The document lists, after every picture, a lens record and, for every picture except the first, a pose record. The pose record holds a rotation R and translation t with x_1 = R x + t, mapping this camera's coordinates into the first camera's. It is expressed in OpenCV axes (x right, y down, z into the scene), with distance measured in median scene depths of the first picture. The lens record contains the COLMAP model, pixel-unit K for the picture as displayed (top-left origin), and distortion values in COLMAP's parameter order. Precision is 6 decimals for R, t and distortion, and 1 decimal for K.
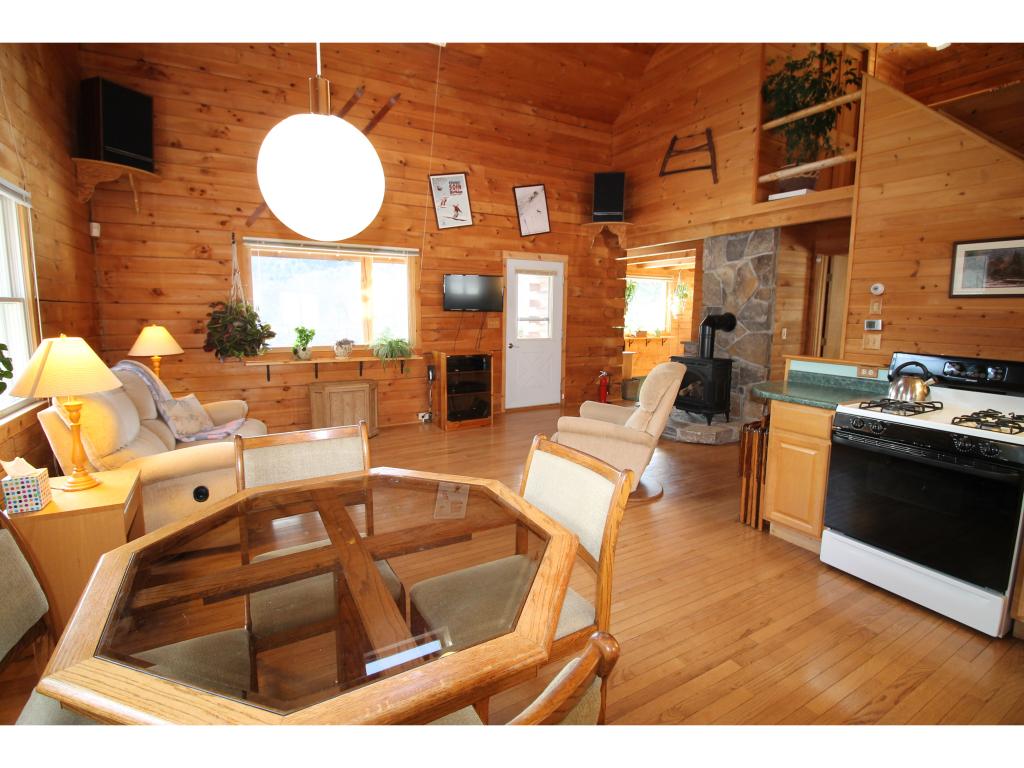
lens RADIAL K [[474.5, 0, 507.5], [0, 474.5, 370.1], [0, 0, 1]] dist [0.001418, -0.014167]
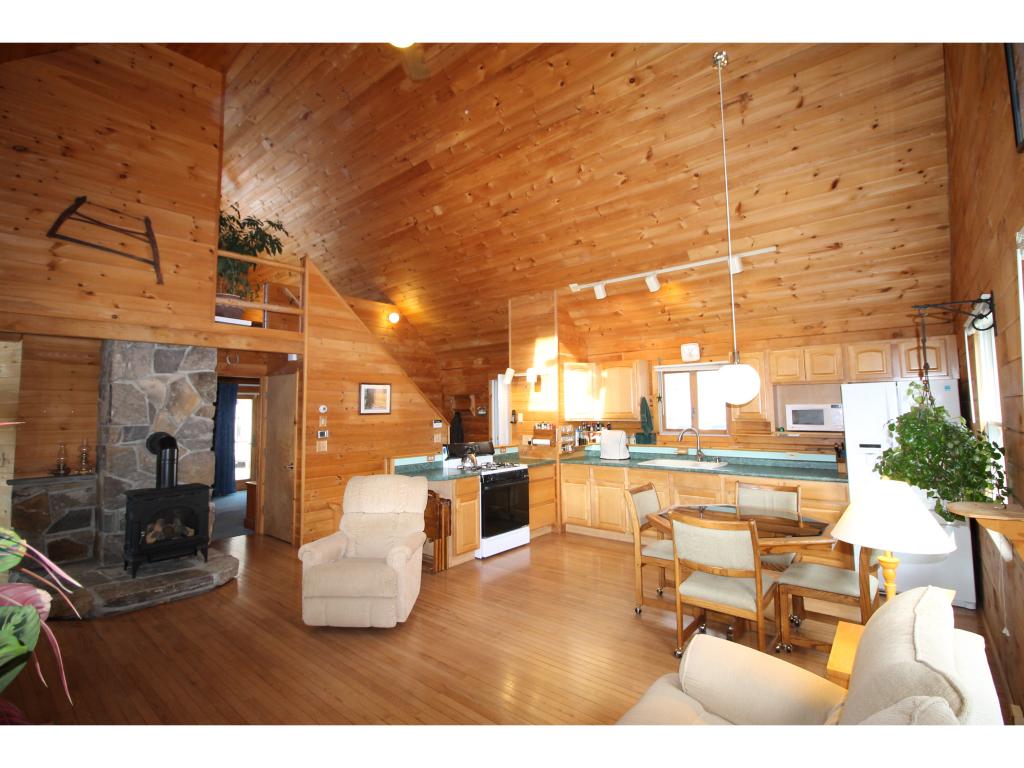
lens RADIAL K [[488.3, 0, 511.9], [0, 488.3, 371.8], [0, 0, 1]] dist [-0.001676, -0.000650]
pose [[-0.353970, 0.071746, 0.932501, -0.630309], [0.128577, 0.991319, -0.027465, -0.132164], [-0.926376, 0.110177, -0.360122, 0.768977]]
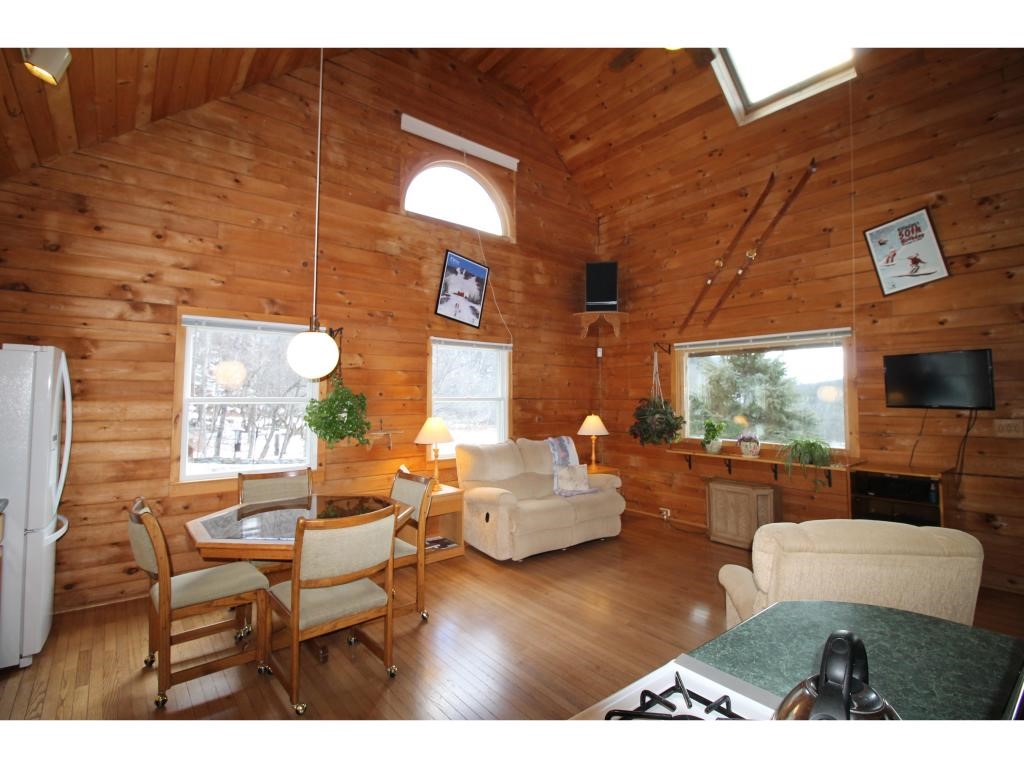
lens RADIAL K [[495.7, 0, 516.2], [0, 495.7, 363.3], [0, 0, 1]] dist [0.000547, -0.000429]
pose [[0.180112, -0.074458, -0.980824, 0.544652], [-0.122620, 0.987653, -0.097494, -0.055506], [0.975973, 0.137828, 0.168759, 0.368397]]
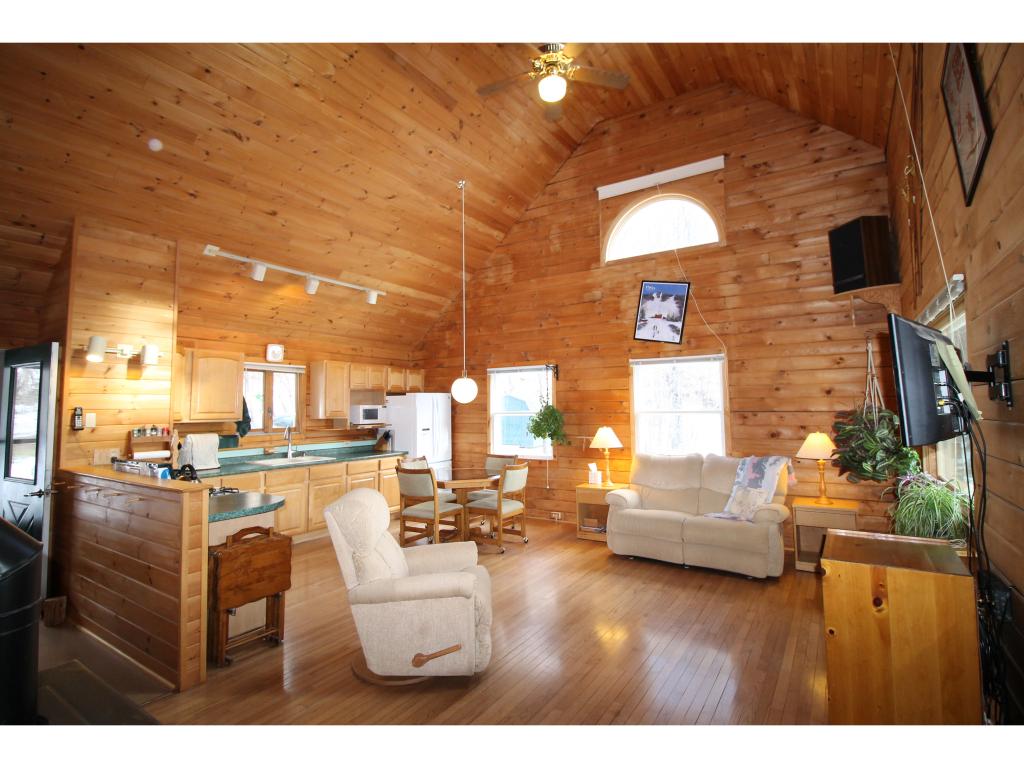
lens RADIAL K [[508.9, 0, 507.4], [0, 508.9, 368.7], [0, 0, 1]] dist [0.001570, 0.000103]
pose [[-0.887282, -0.033350, -0.460020, 0.355372], [-0.052836, 0.998166, 0.029544, -0.183002], [0.458191, 0.050519, -0.887417, 1.305158]]
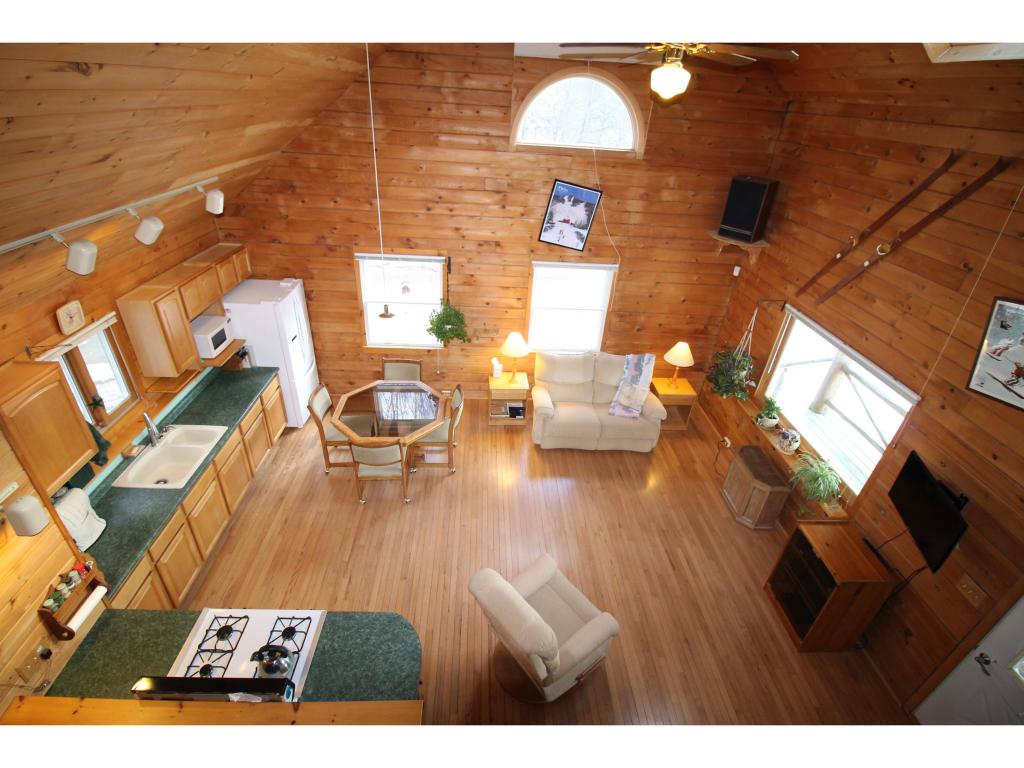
lens RADIAL K [[488.3, 0, 511.9], [0, 488.3, 371.8], [0, 0, 1]] dist [-0.001676, -0.000650]
pose [[-0.440858, 0.420555, -0.792955, 0.600300], [-0.175855, 0.825849, 0.535770, -0.582556], [0.880181, 0.375643, -0.290126, 0.757761]]
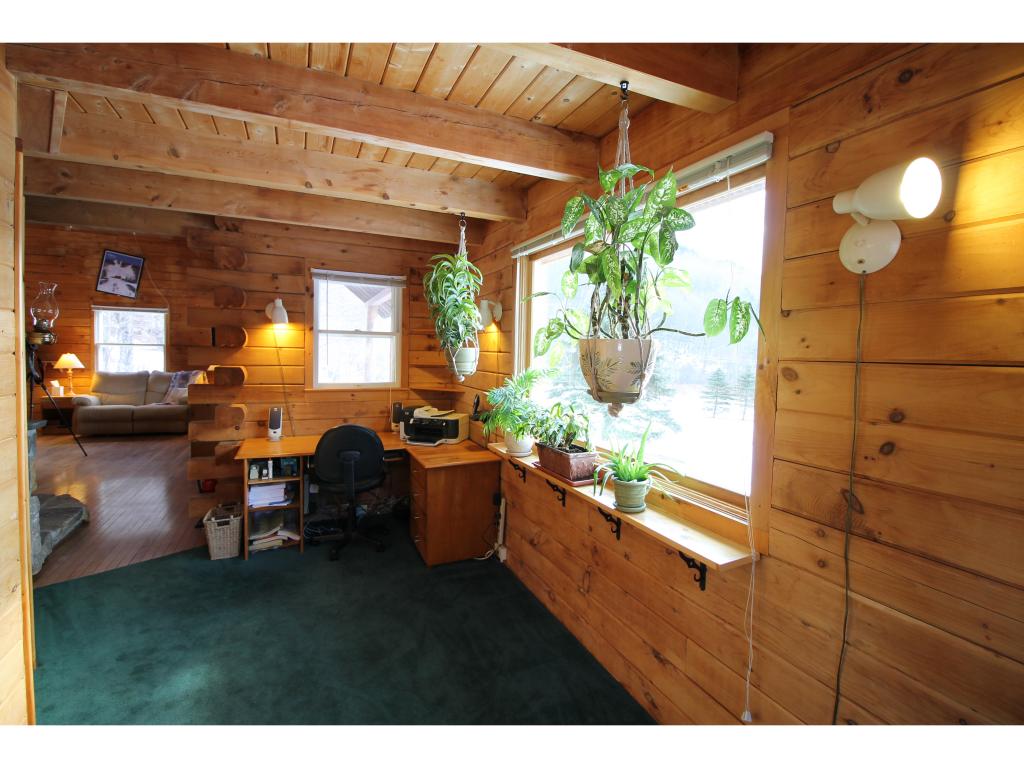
lens RADIAL K [[474.5, 0, 507.5], [0, 474.5, 370.1], [0, 0, 1]] dist [0.001418, -0.014167]
pose [[-0.089927, 0.024430, -0.995649, 0.952665], [-0.145241, 0.988690, 0.037377, -0.229627], [0.985301, 0.147970, -0.085361, 1.862151]]
